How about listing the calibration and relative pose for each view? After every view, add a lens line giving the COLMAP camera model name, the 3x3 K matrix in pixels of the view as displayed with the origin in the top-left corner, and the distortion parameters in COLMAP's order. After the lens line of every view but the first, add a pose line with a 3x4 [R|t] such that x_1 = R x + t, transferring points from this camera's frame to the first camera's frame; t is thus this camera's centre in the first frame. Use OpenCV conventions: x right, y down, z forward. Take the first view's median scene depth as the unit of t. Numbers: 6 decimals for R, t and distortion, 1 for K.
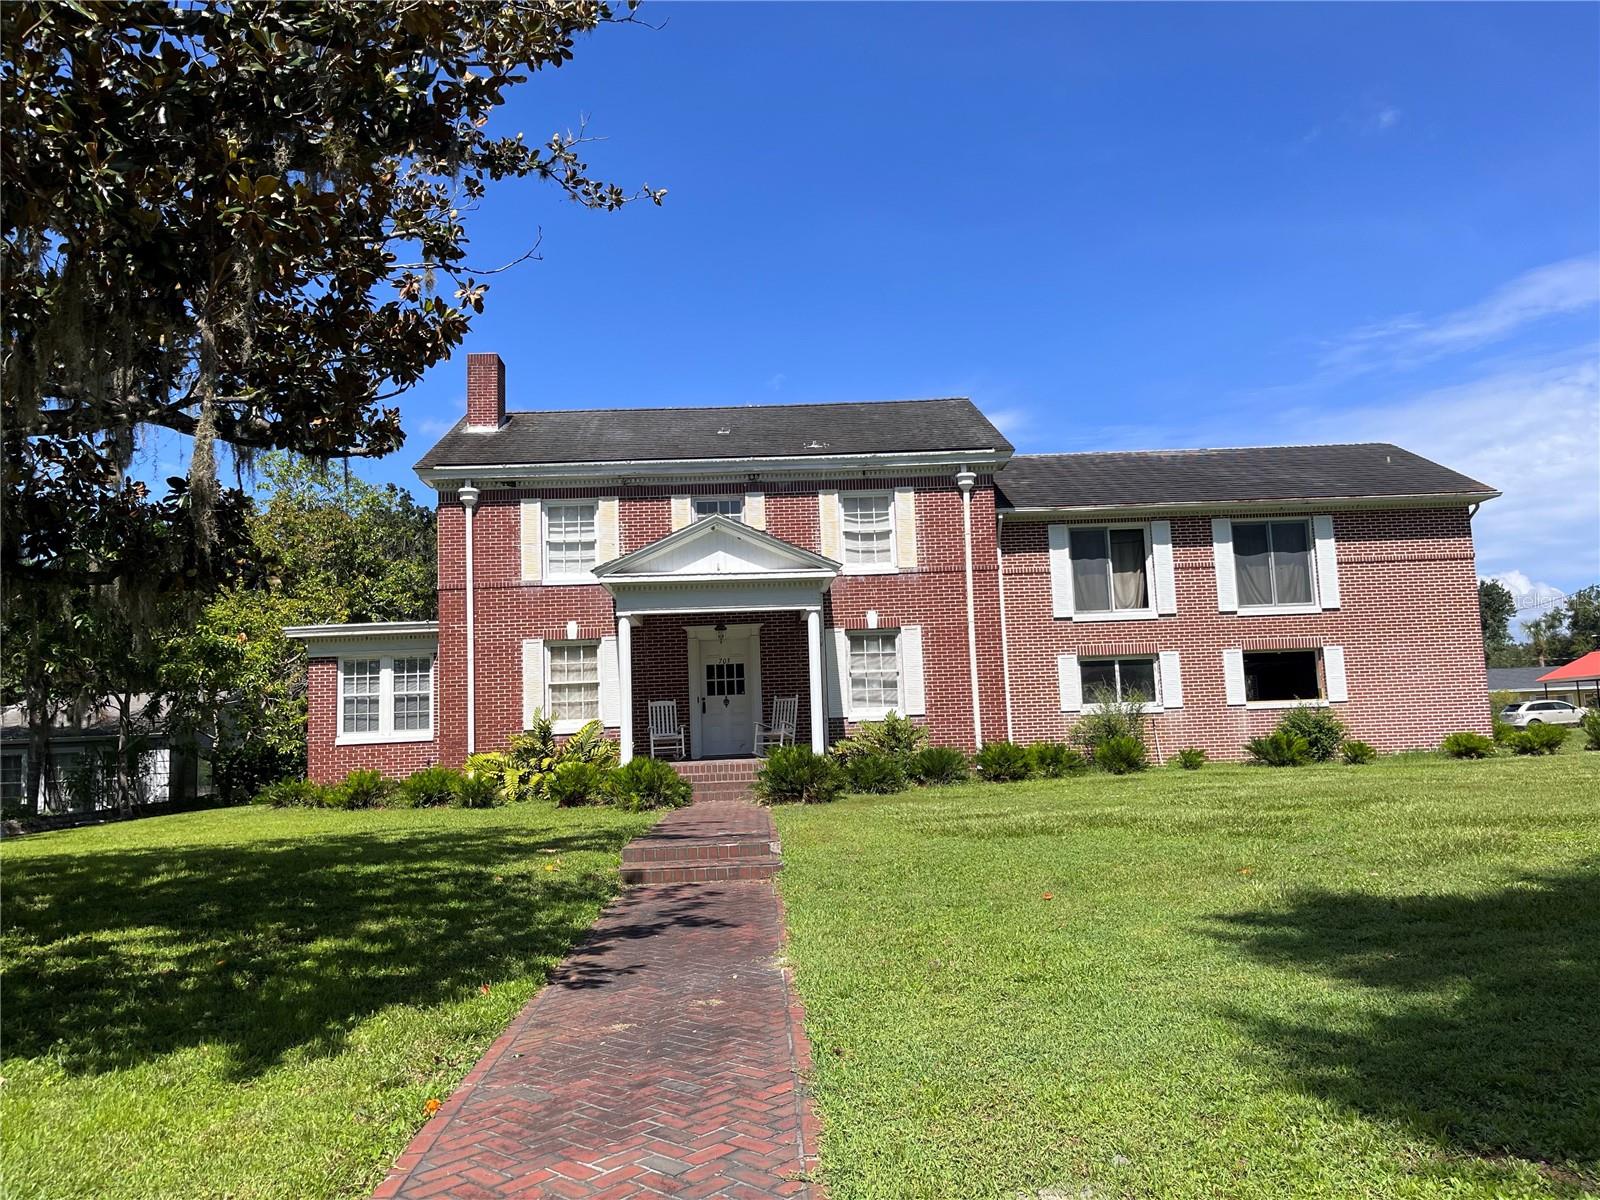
lens RADIAL K [[1204.3, 0, 799.3], [0, 1204.3, 590.6], [0, 0, 1]] dist [0.006246, -0.008798]
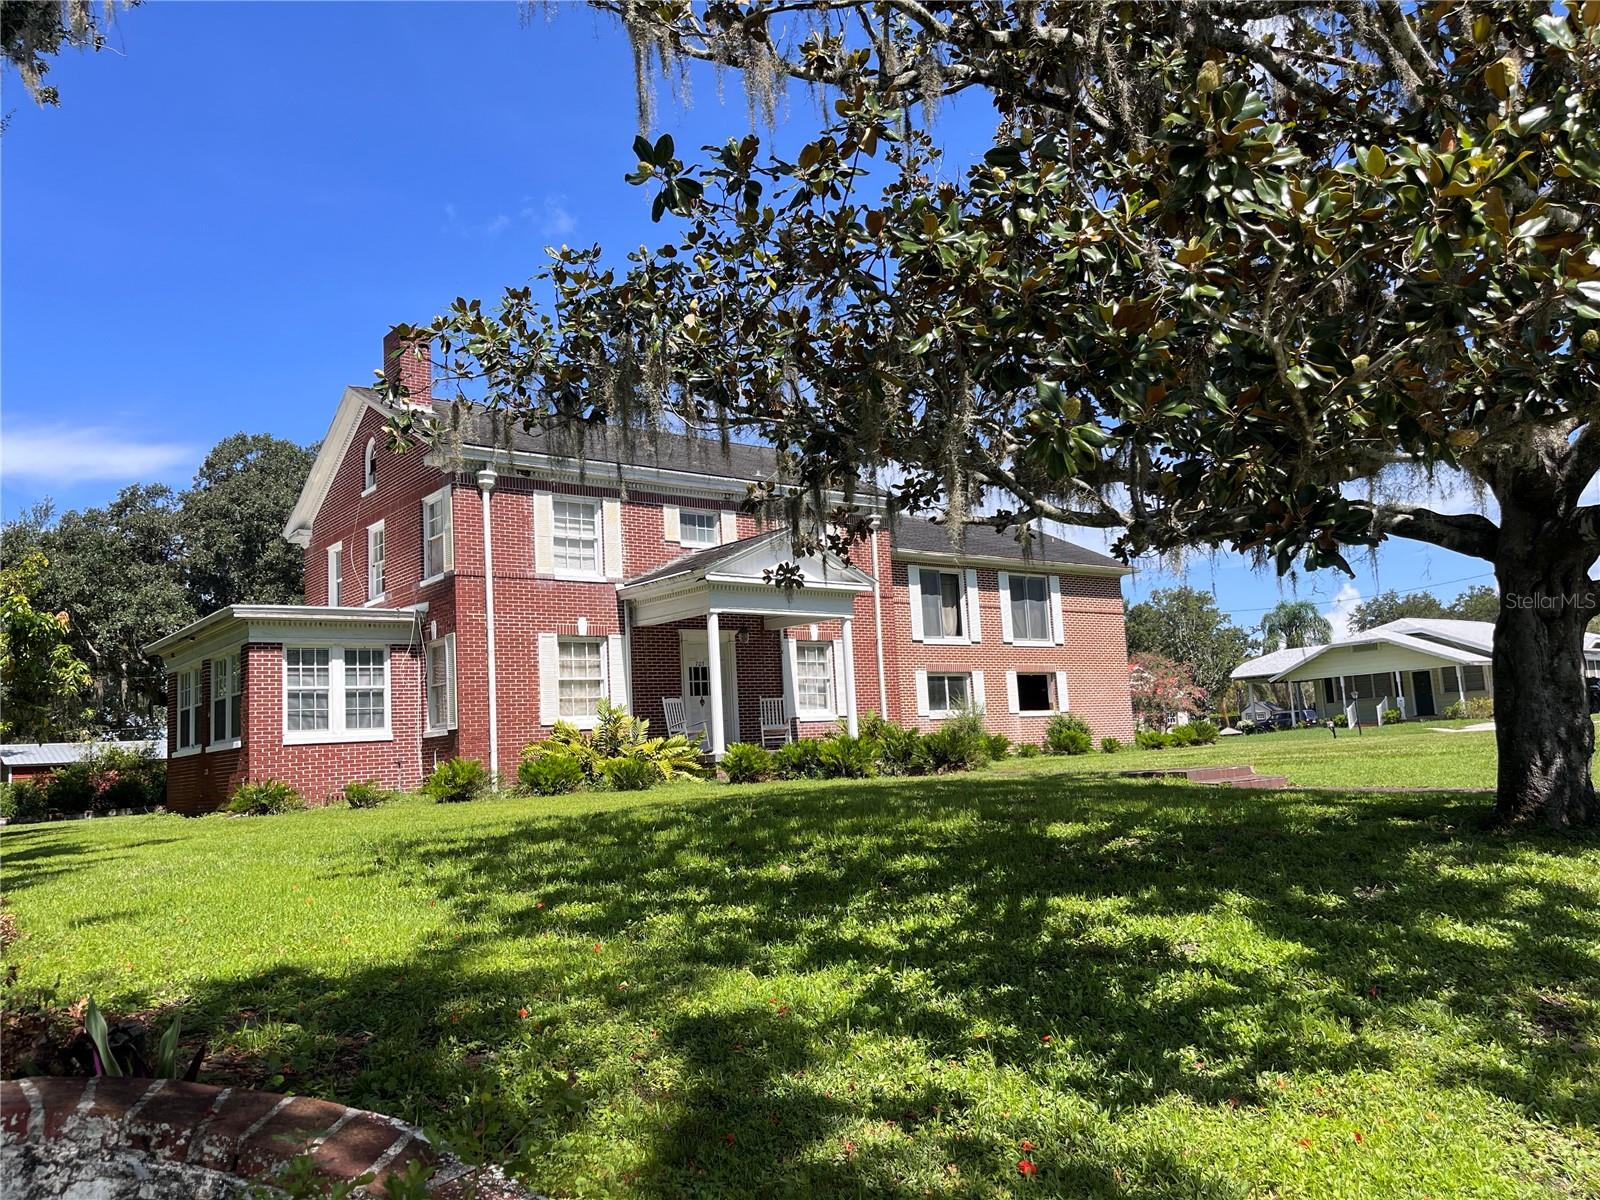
lens RADIAL K [[1204.3, 0, 800.7], [0, 1204.3, 608.3], [0, 0, 1]] dist [0.006246, -0.008798]
pose [[0.798981, 0.067016, 0.597610, -0.611713], [-0.046774, 0.997686, -0.049346, 0.055849], [-0.599534, 0.011474, 0.800267, 0.085969]]
